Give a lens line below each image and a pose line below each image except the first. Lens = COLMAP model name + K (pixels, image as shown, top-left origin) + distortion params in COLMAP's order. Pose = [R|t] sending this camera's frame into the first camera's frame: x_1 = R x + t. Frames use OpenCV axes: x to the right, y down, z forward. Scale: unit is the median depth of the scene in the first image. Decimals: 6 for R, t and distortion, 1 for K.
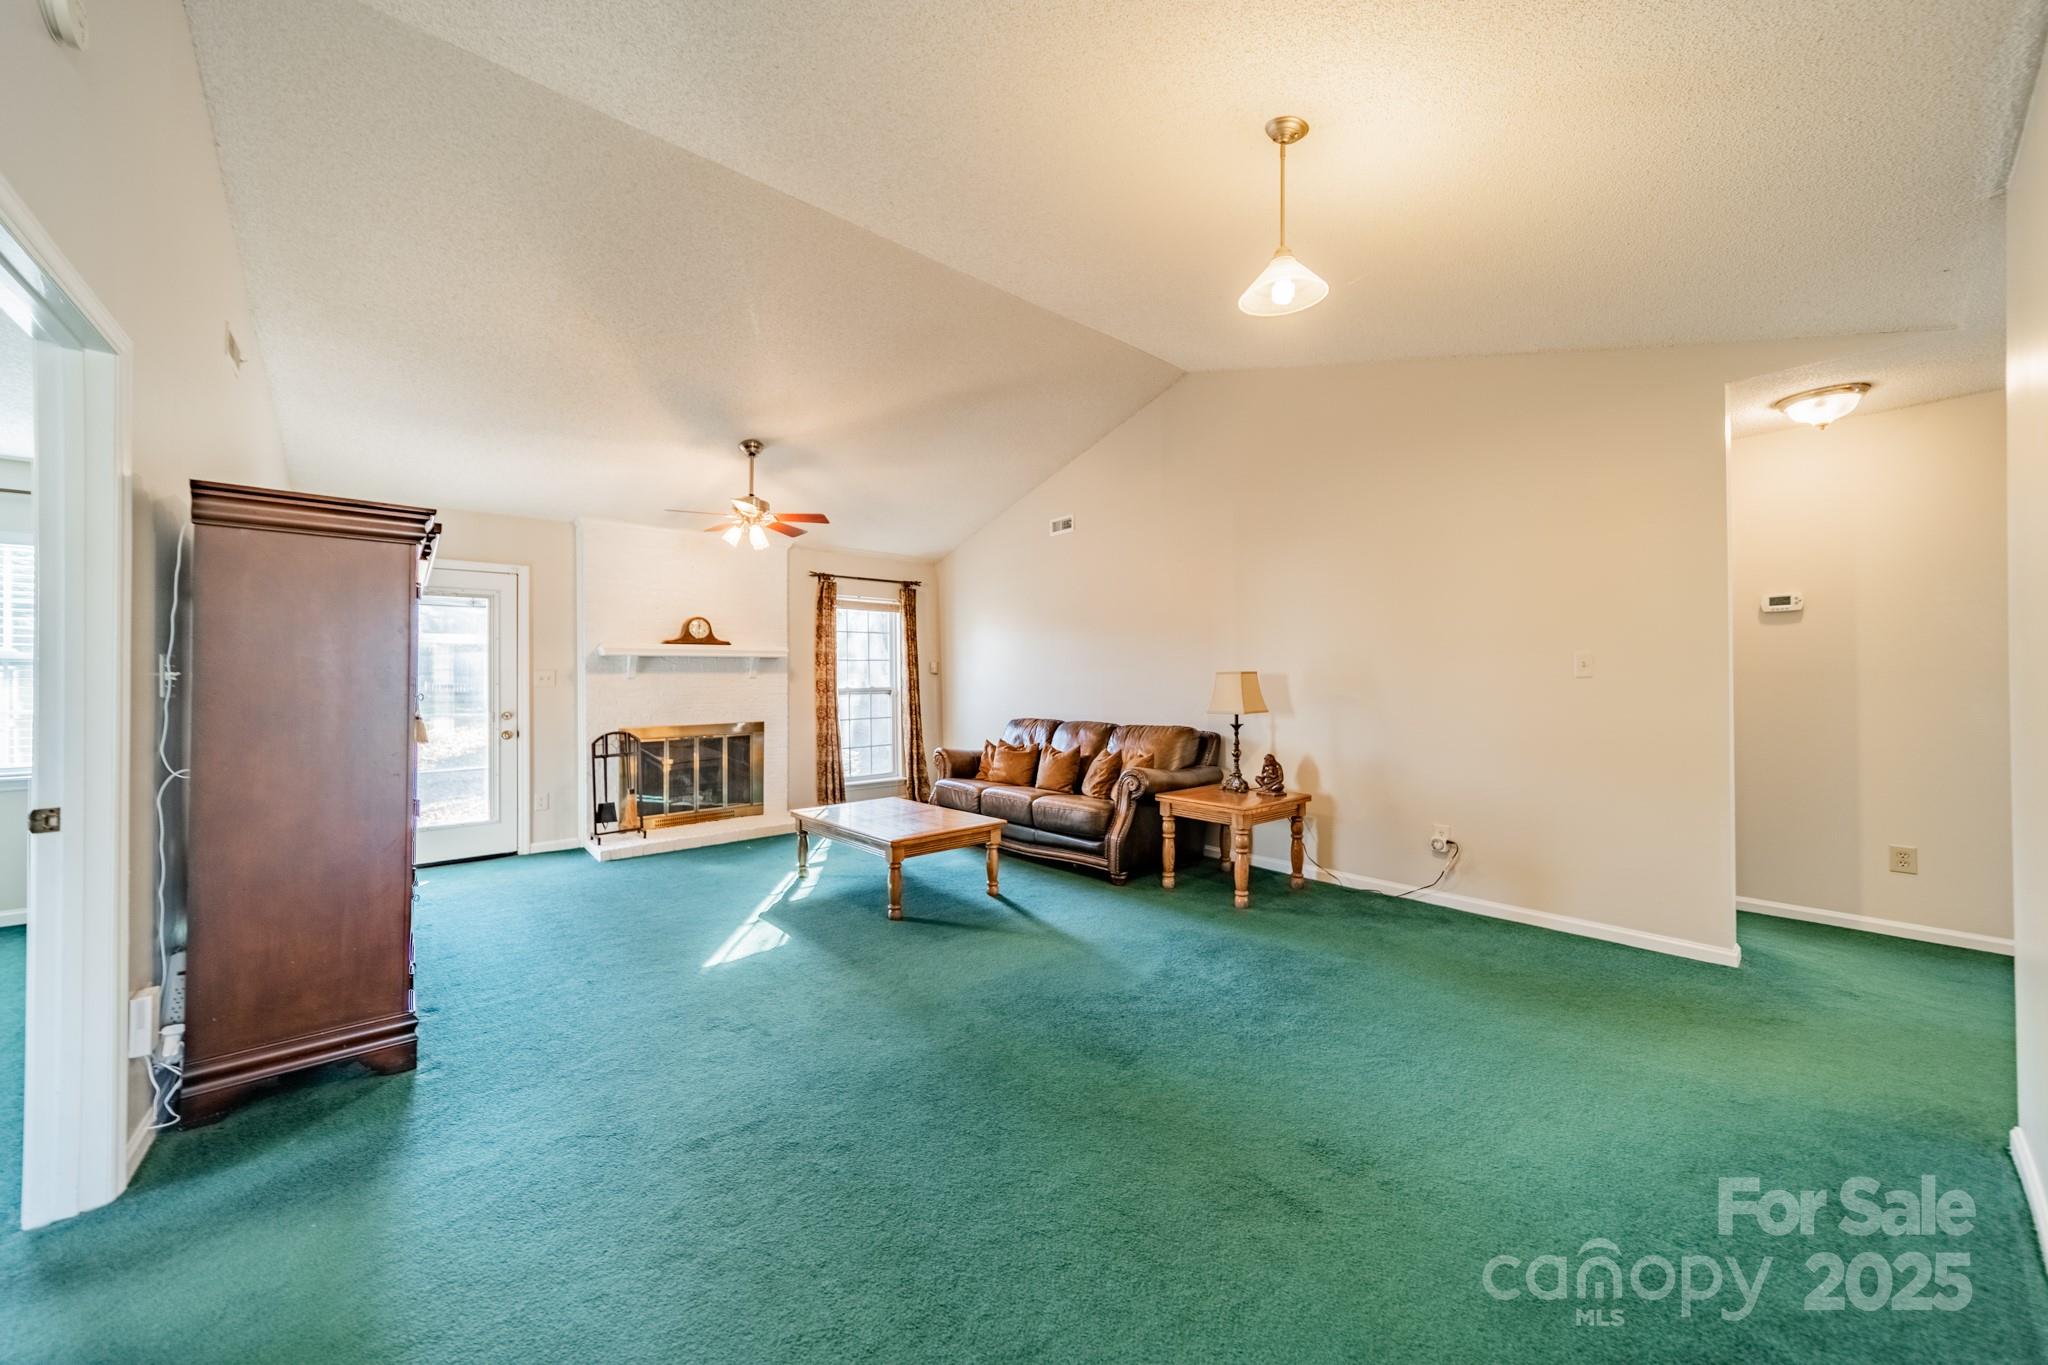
lens RADIAL K [[725.3, 0, 1026.7], [0, 725.3, 678.8], [0, 0, 1]] dist [0.000088, -0.000008]
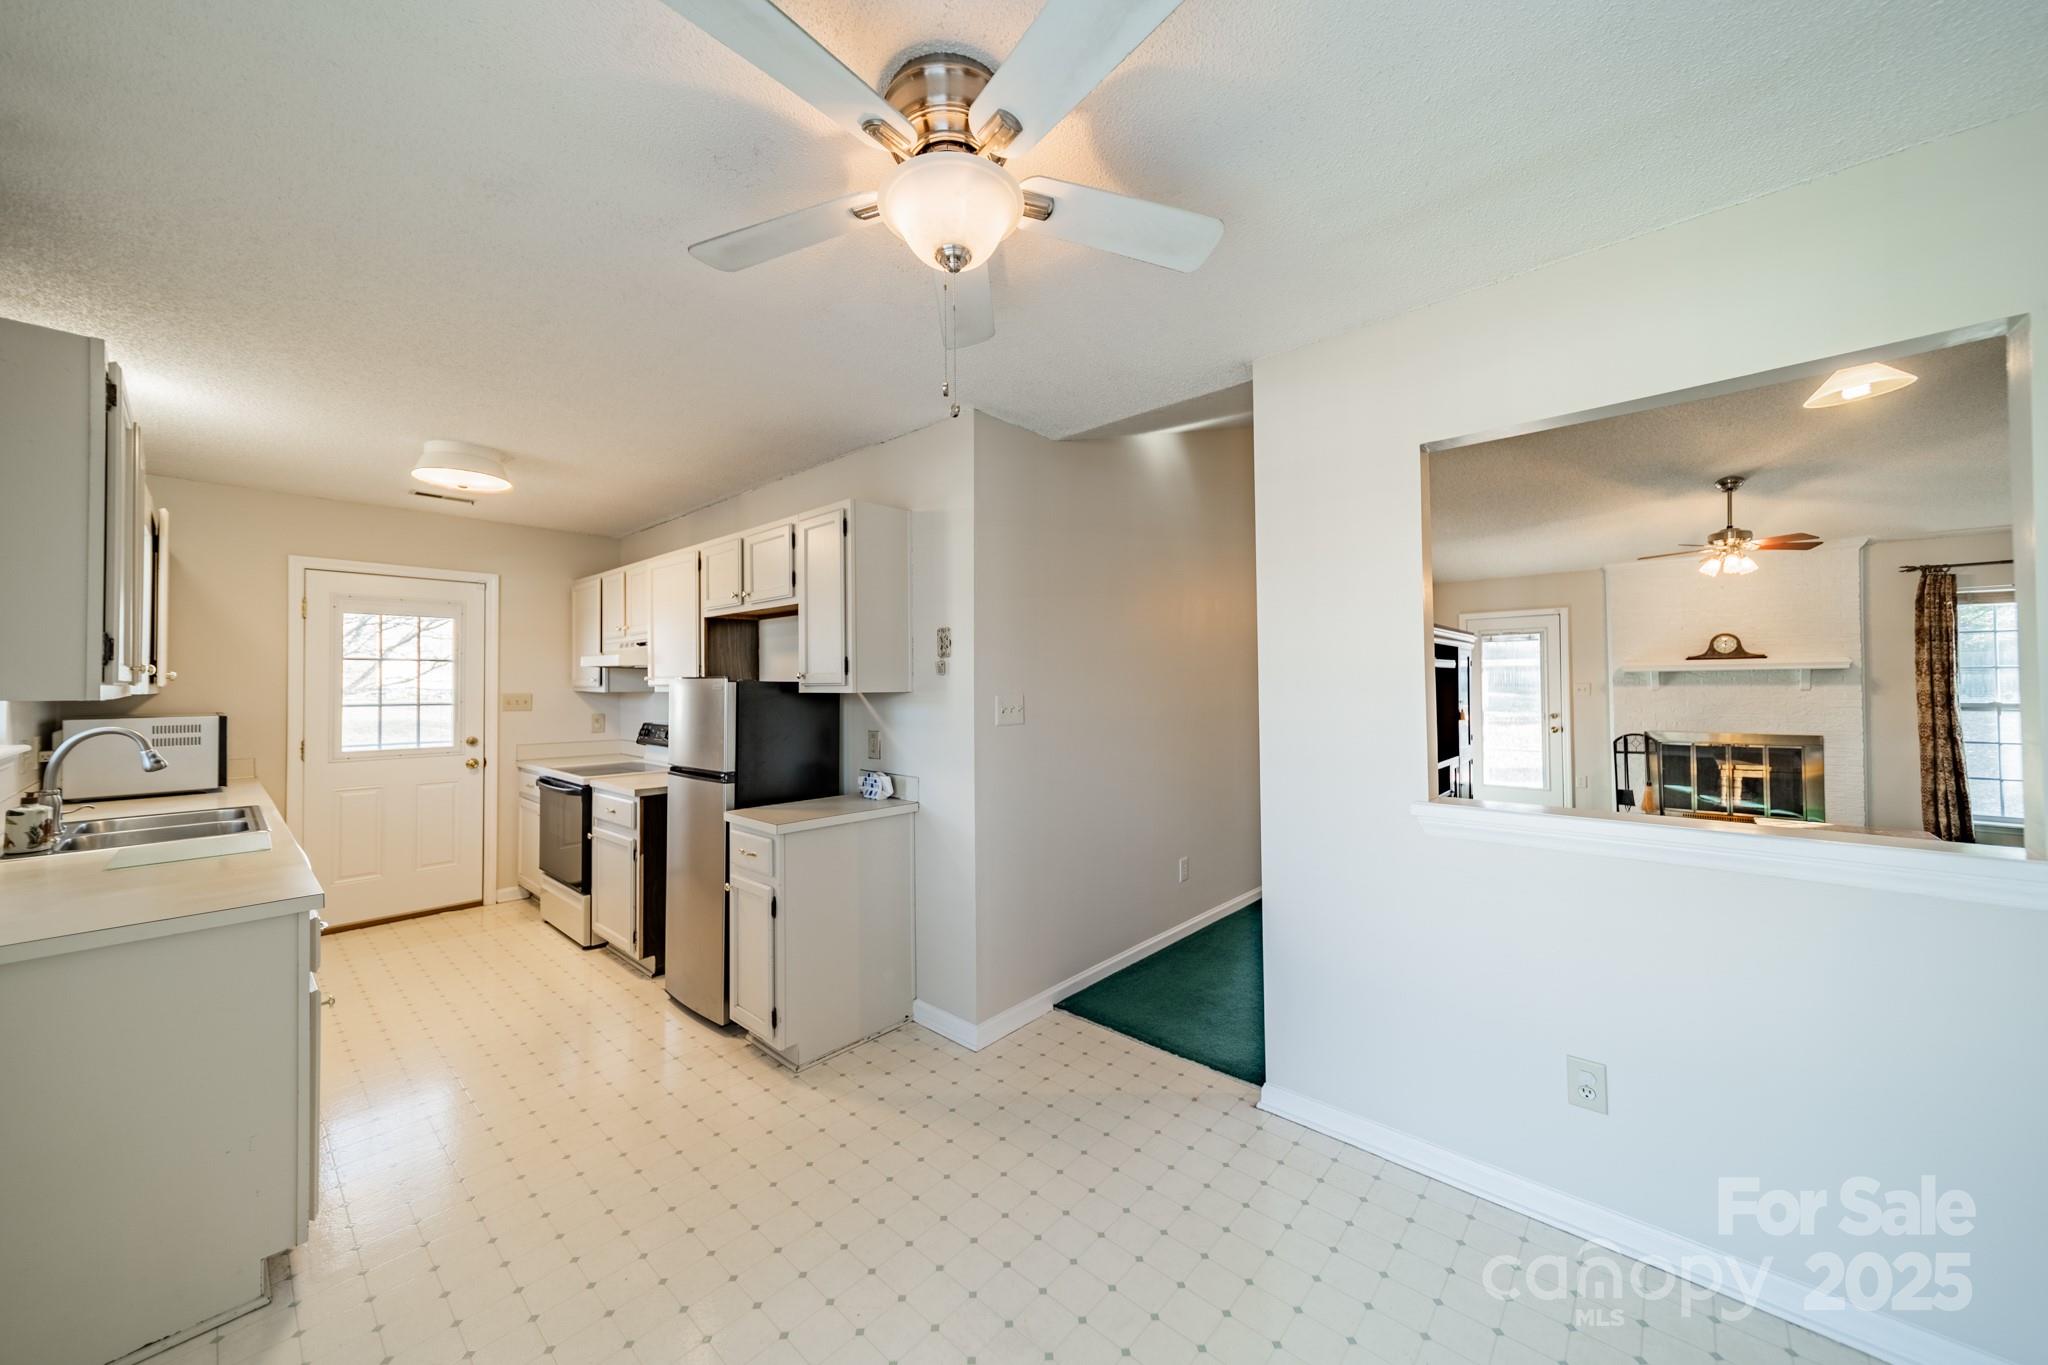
lens RADIAL K [[721.8, 0, 1034.8], [0, 721.8, 674.1], [0, 0, 1]] dist [0.005901, 0.000185]
pose [[0.134938, -0.006546, -0.990832, 0.509766], [0.009726, 0.999939, -0.005282, -0.030927], [0.990806, -0.008924, 0.134993, -0.173212]]
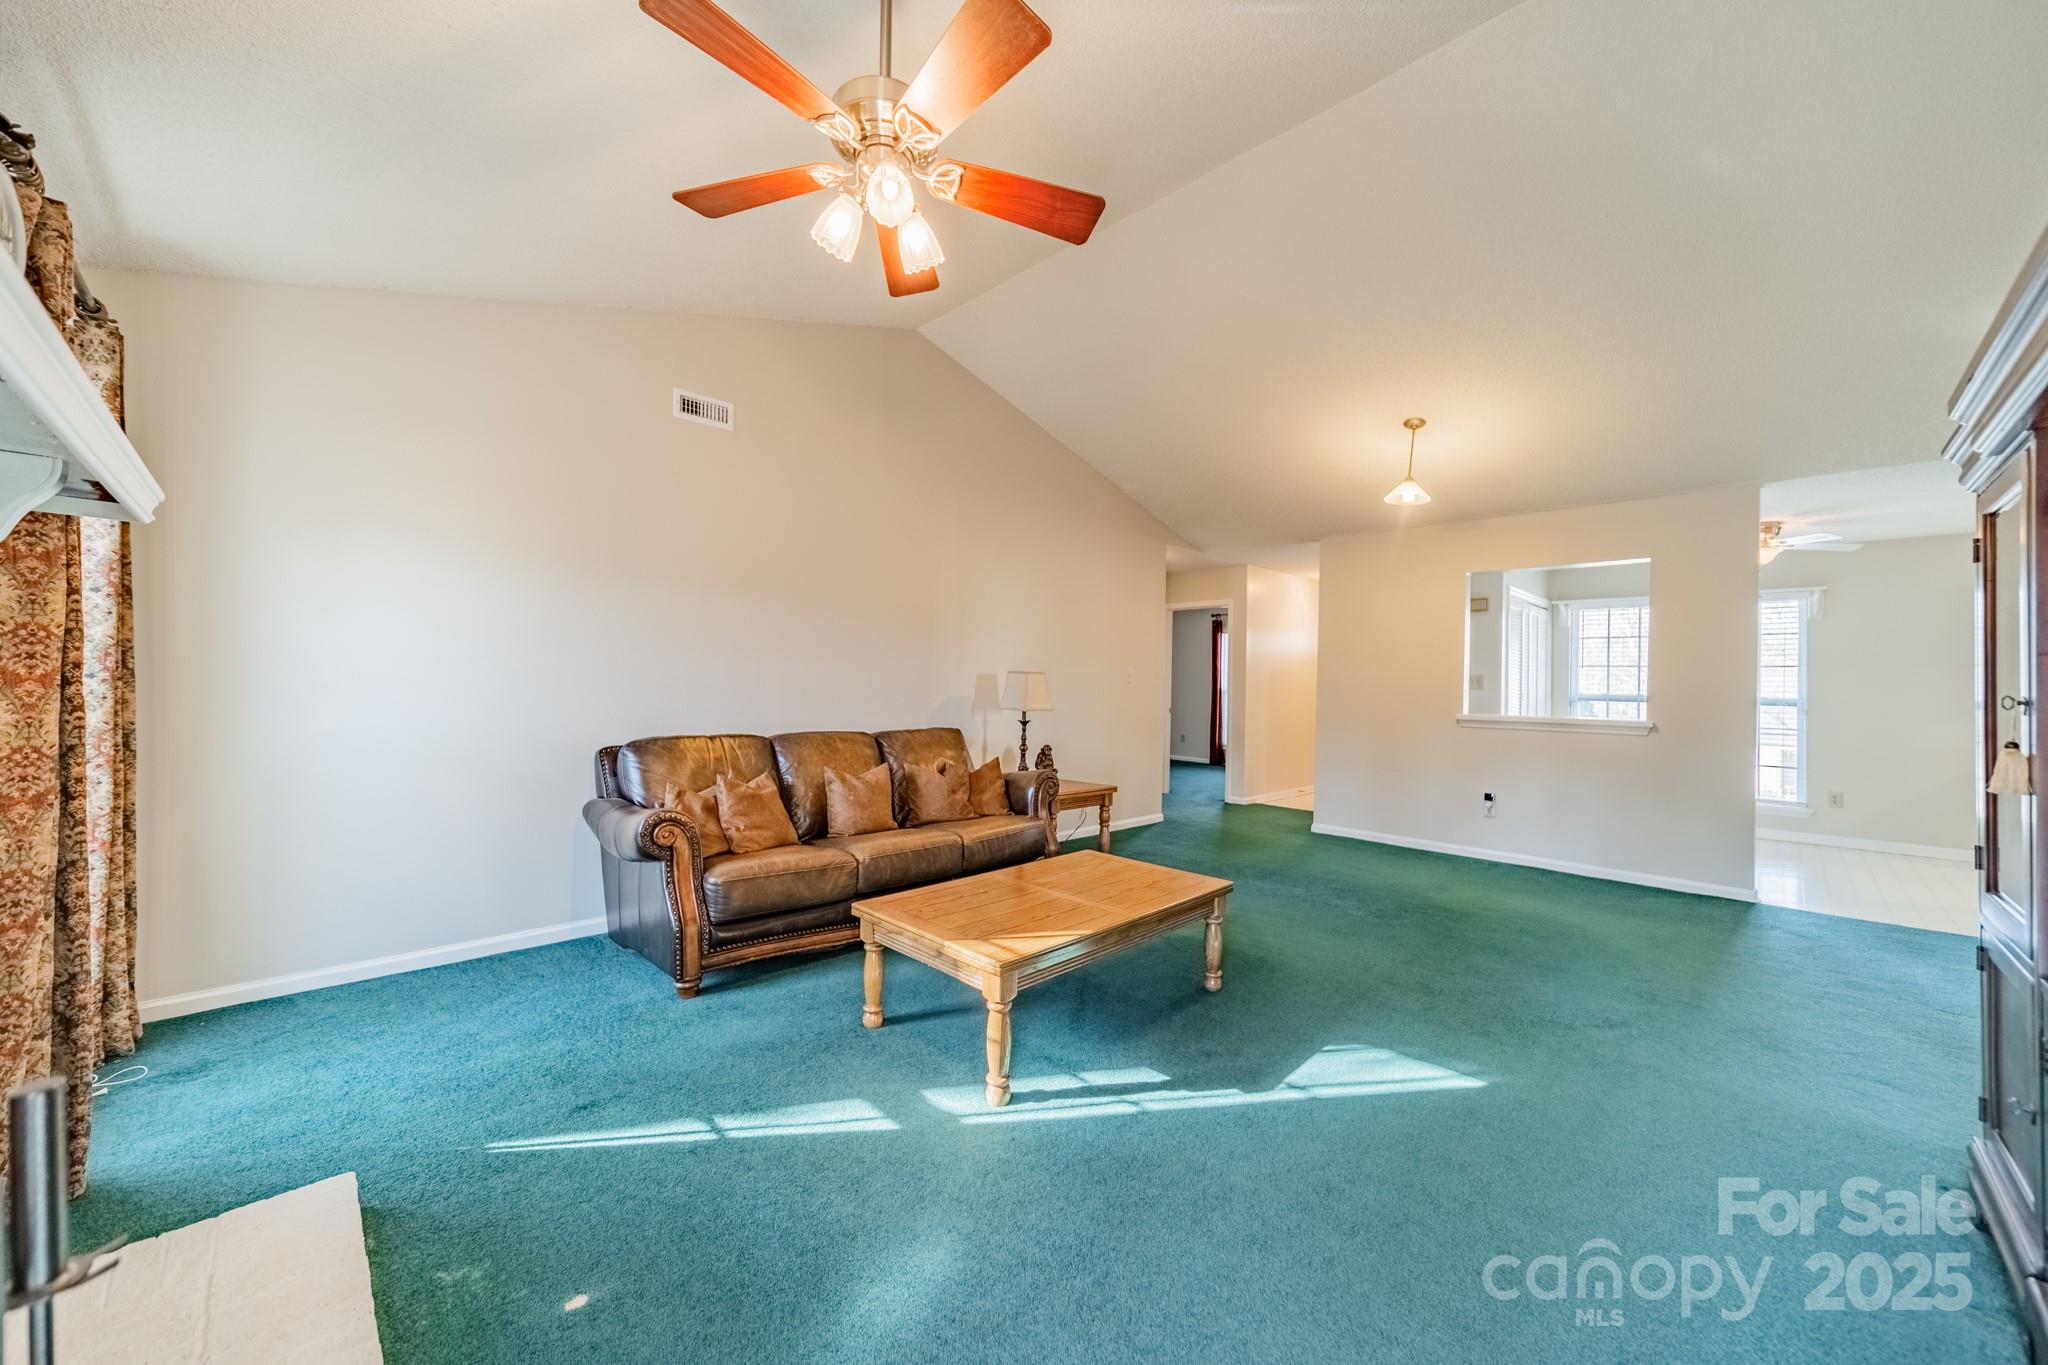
lens RADIAL K [[757.3, 0, 1028.0], [0, 757.3, 674.2], [0, 0, 1]] dist [-0.000760, 0.000001]
pose [[-0.064323, 0.021712, 0.997693, -0.665994], [-0.021587, 0.999499, -0.023143, 0.016320], [-0.997696, -0.023026, -0.063822, 0.863766]]
